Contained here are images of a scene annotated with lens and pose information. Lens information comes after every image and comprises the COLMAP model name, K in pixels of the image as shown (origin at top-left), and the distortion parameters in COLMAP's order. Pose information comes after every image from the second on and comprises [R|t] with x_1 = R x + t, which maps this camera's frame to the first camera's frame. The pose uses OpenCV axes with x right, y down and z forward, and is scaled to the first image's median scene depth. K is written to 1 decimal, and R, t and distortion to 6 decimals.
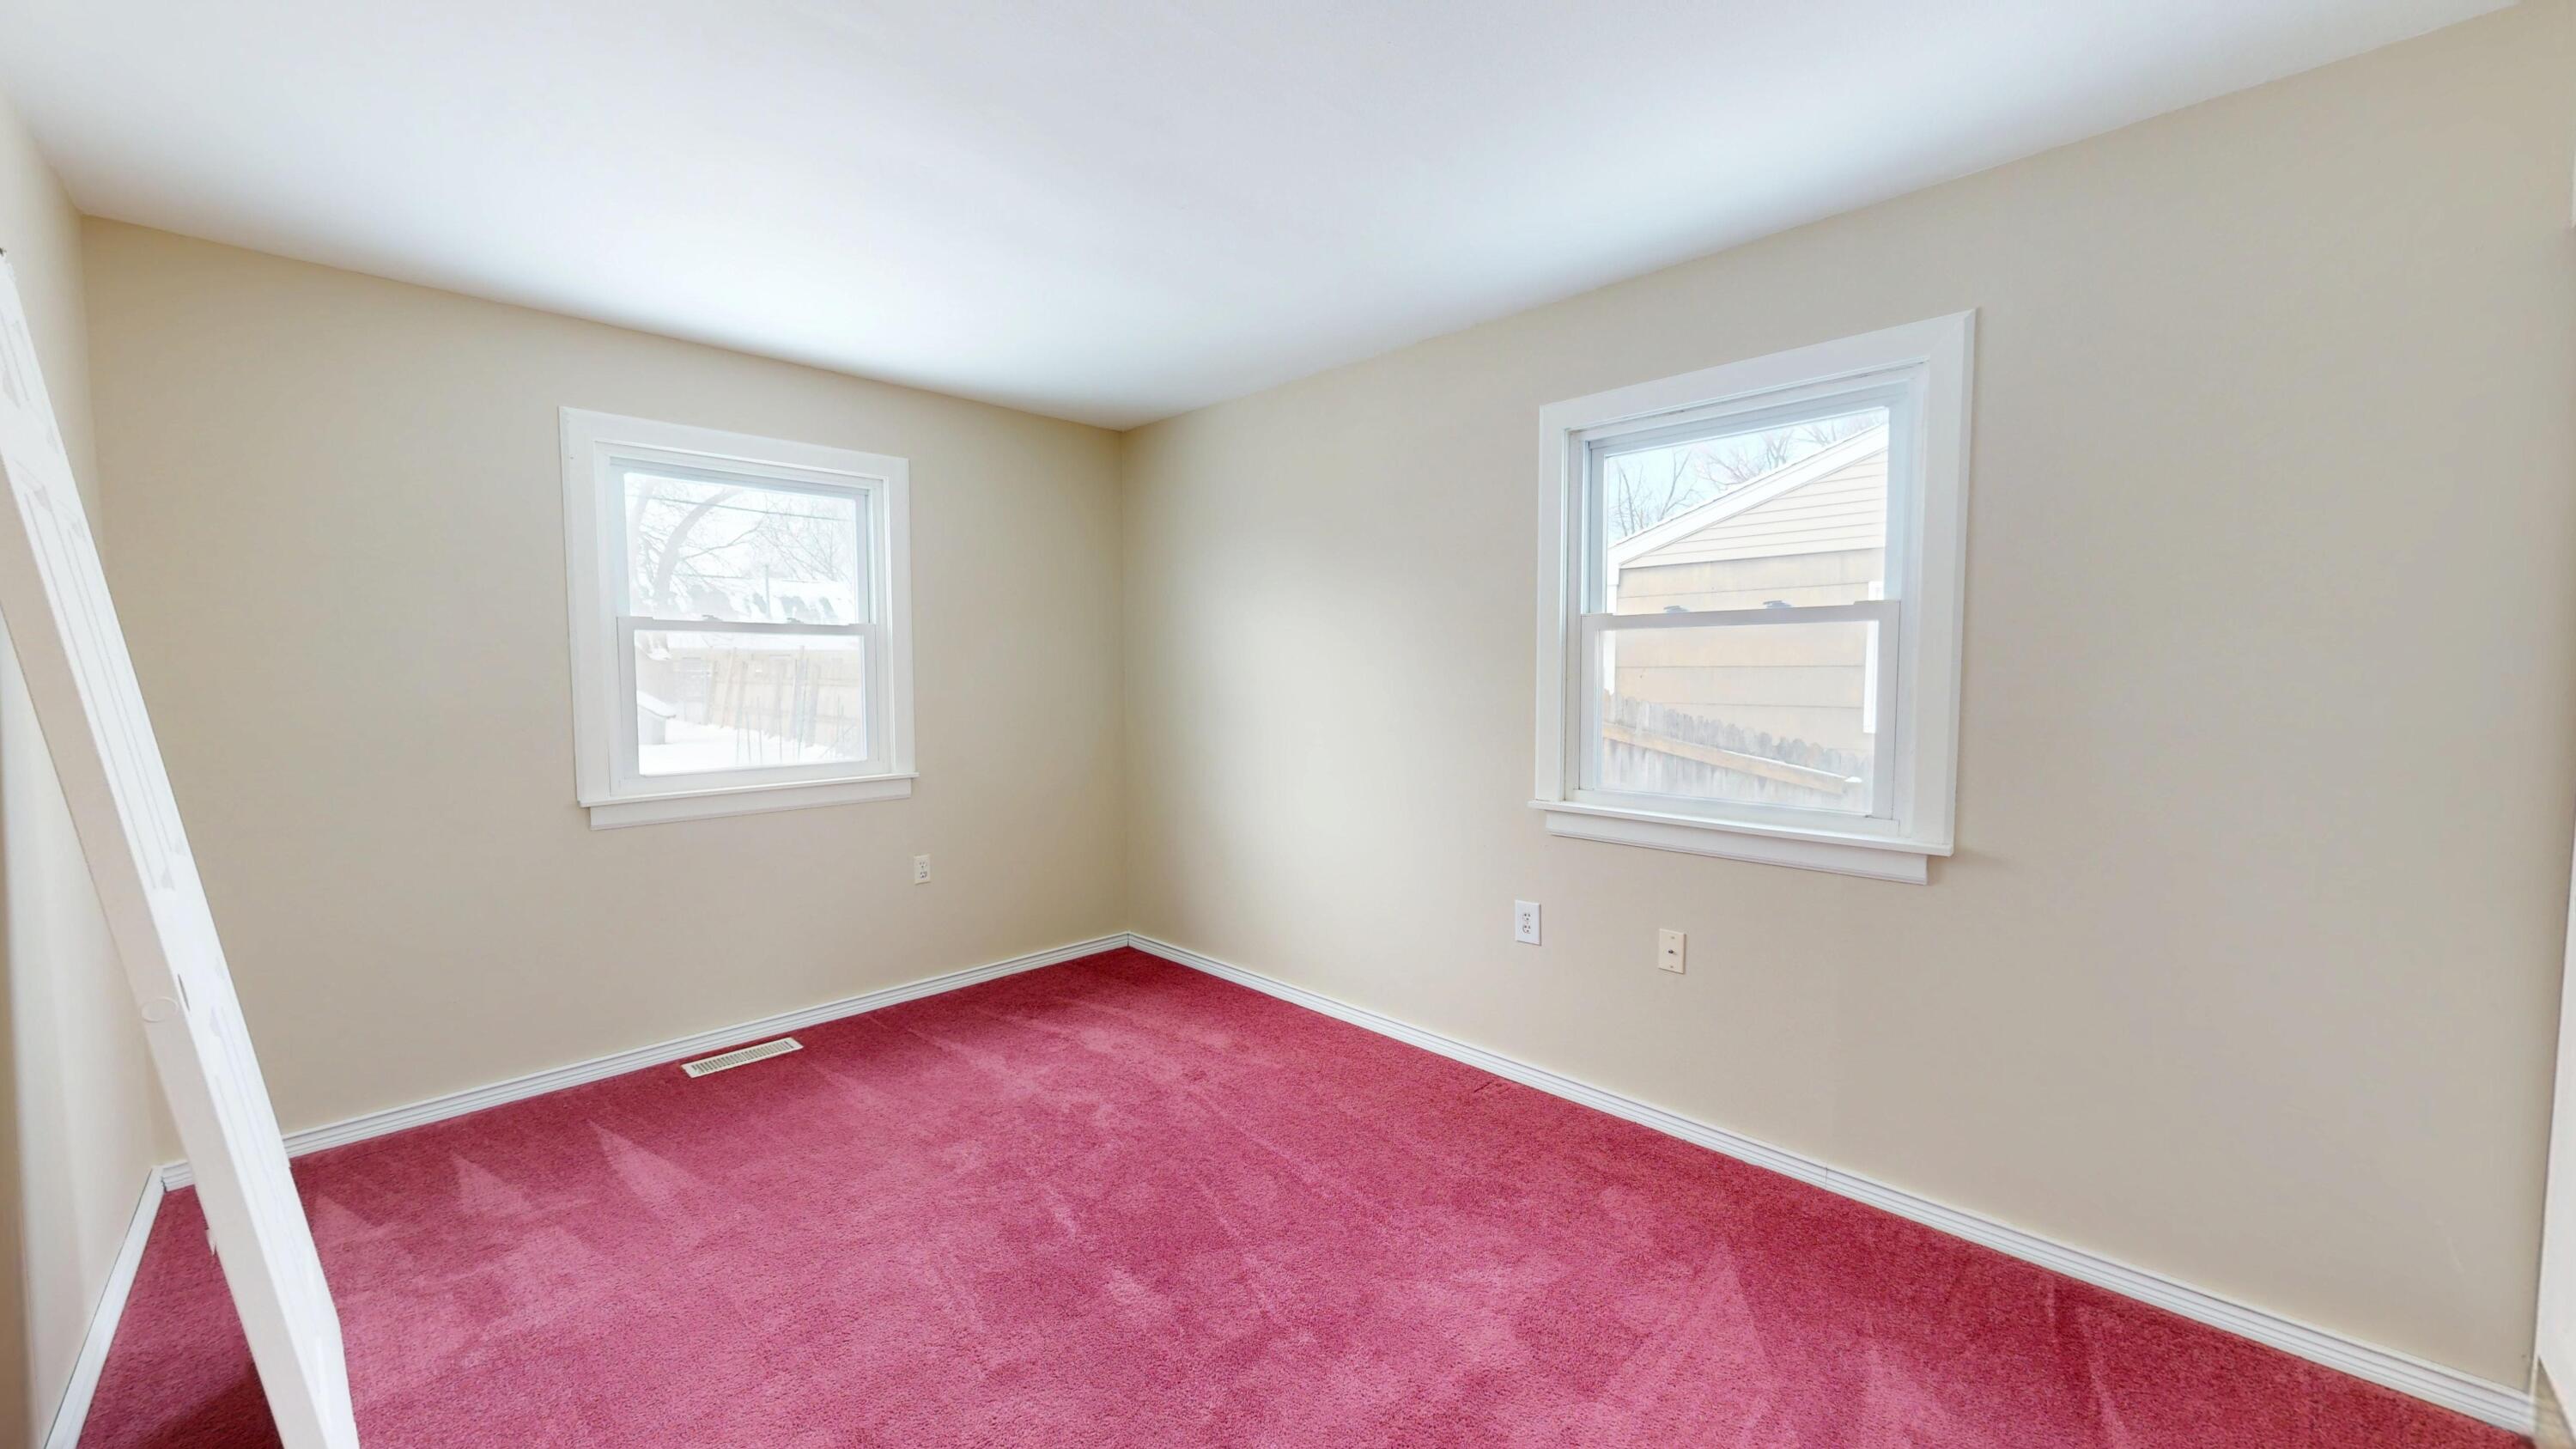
lens RADIAL K [[948.6, 0, 1280.2], [0, 948.6, 719.0], [0, 0, 1]] dist [0.001440, -0.000172]
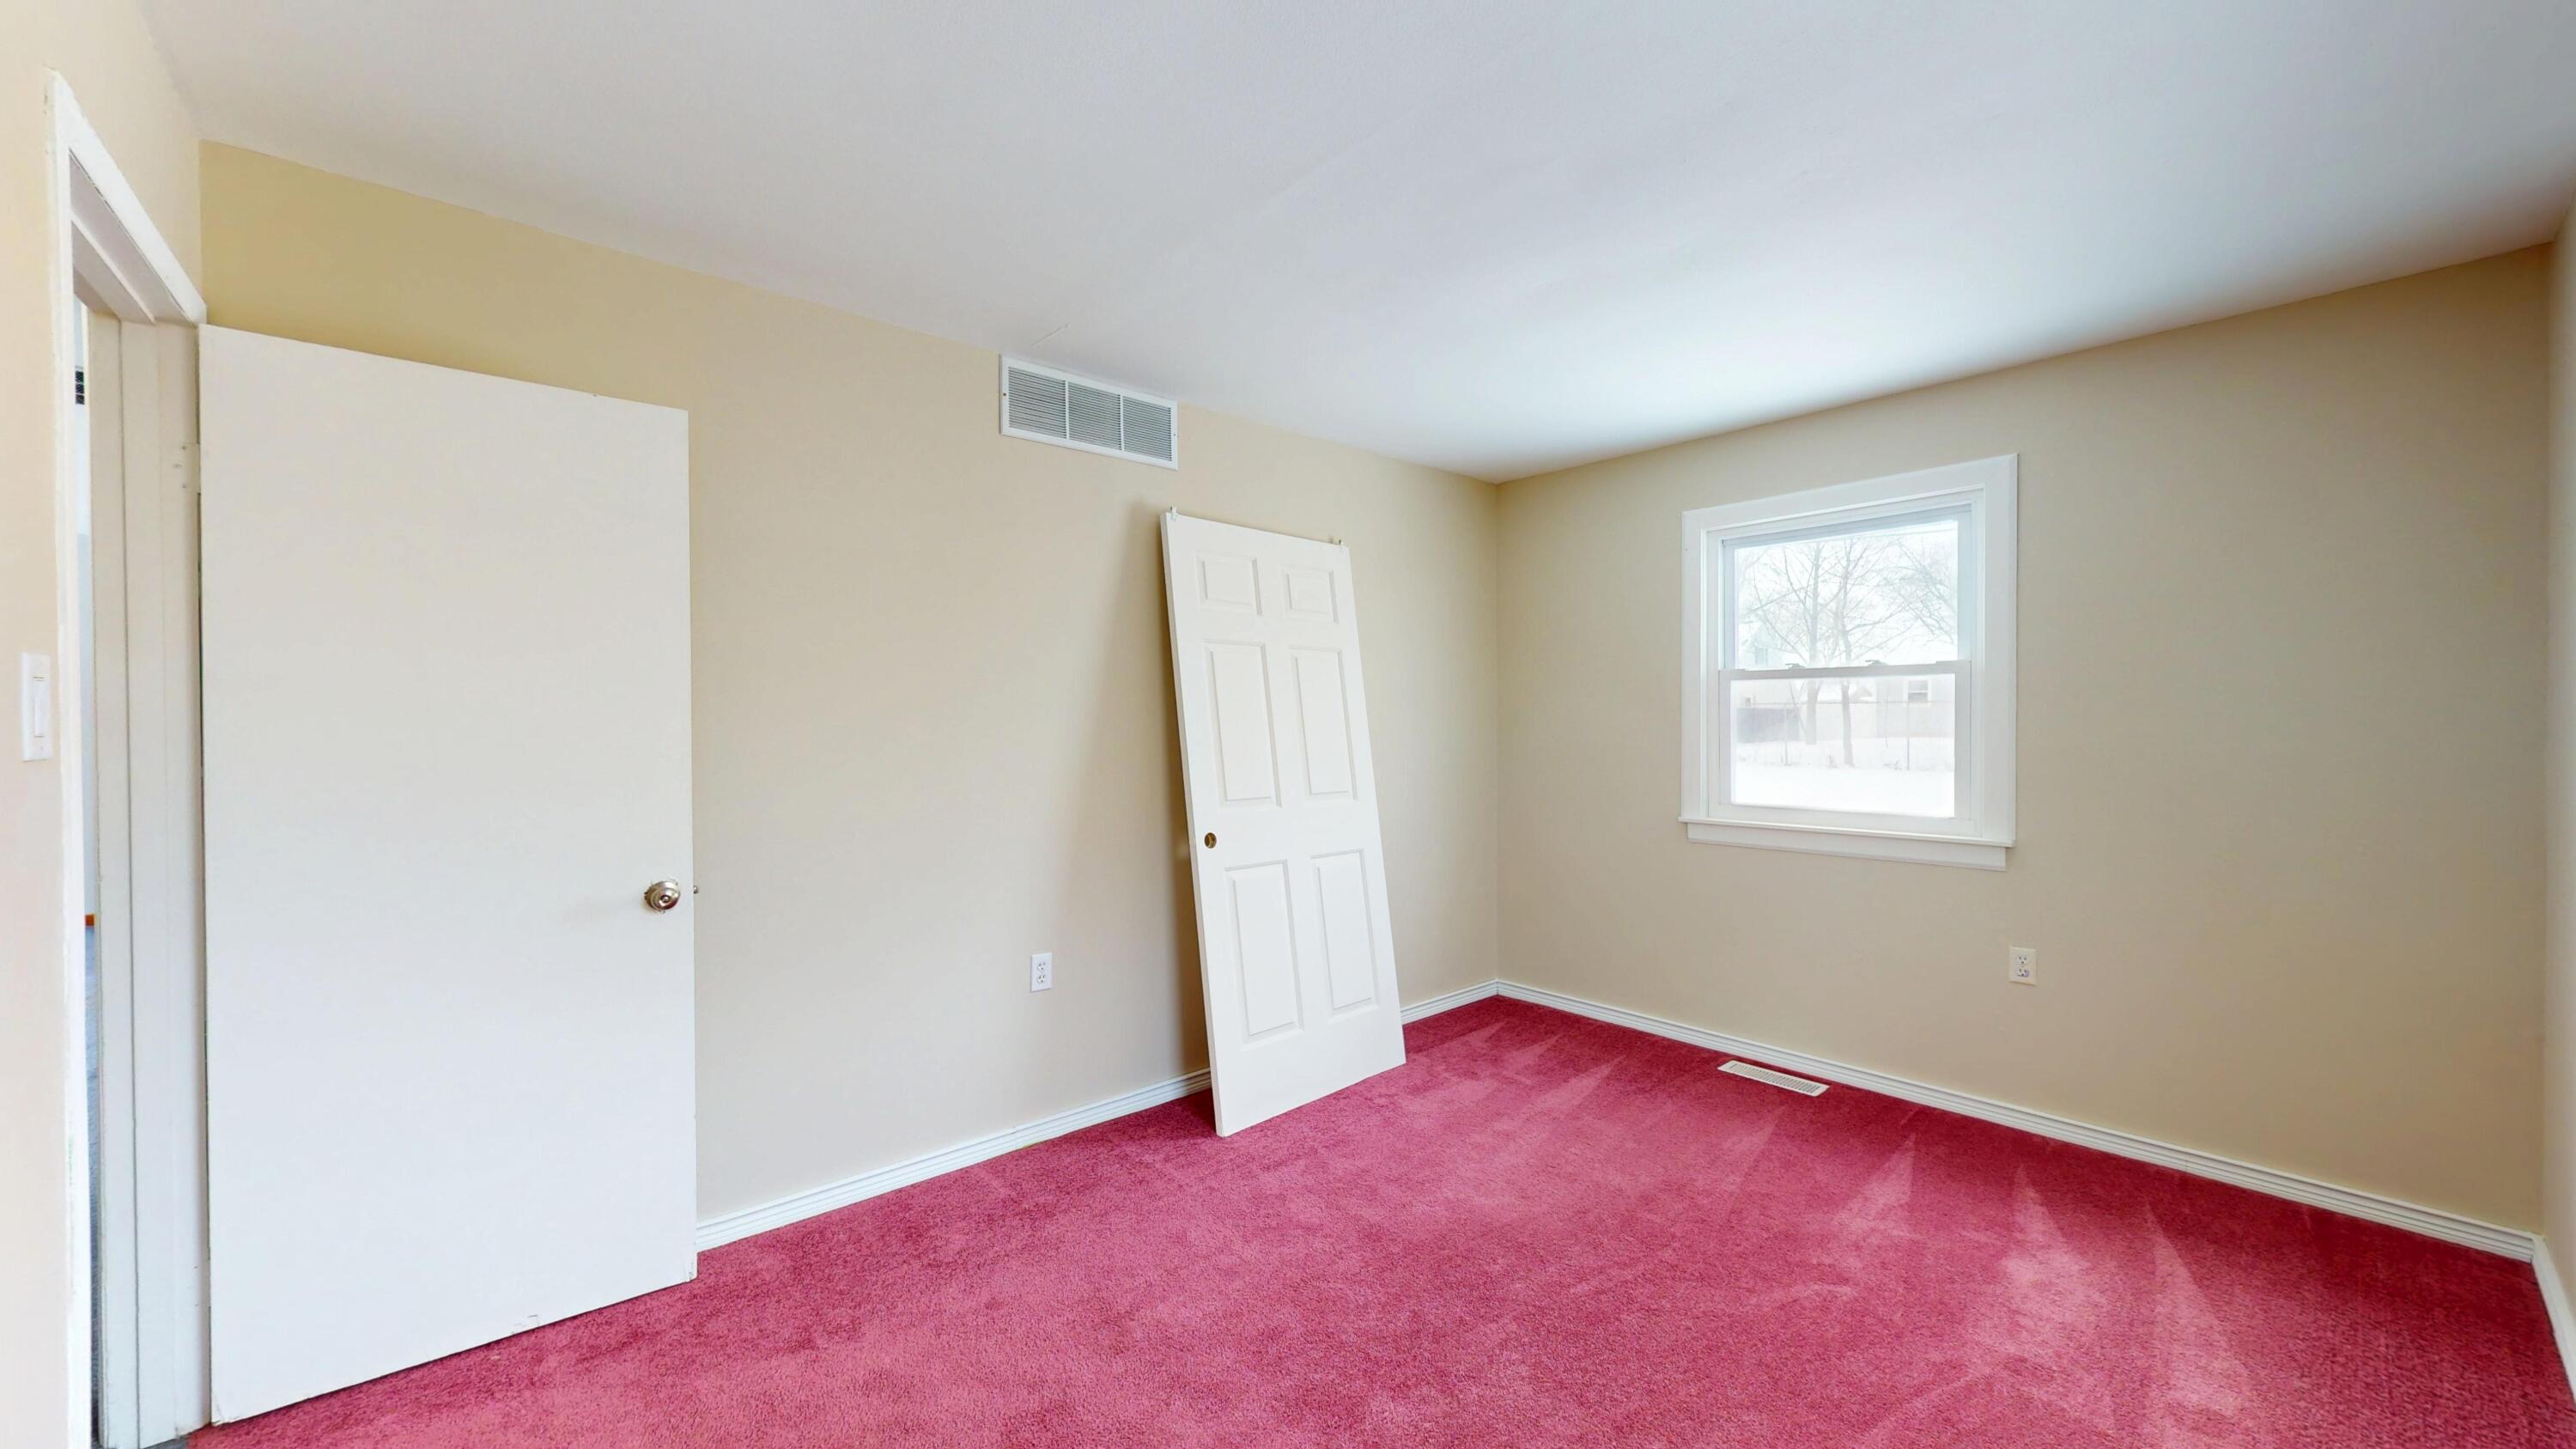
lens RADIAL K [[948.6, 0, 1288.8], [0, 948.6, 728.8], [0, 0, 1]] dist [0.001440, -0.000172]
pose [[-0.065992, 0.016038, -0.997691, 0.513482], [-0.046800, 0.998721, 0.019150, -0.028270], [0.996722, 0.047955, -0.065157, 0.502242]]
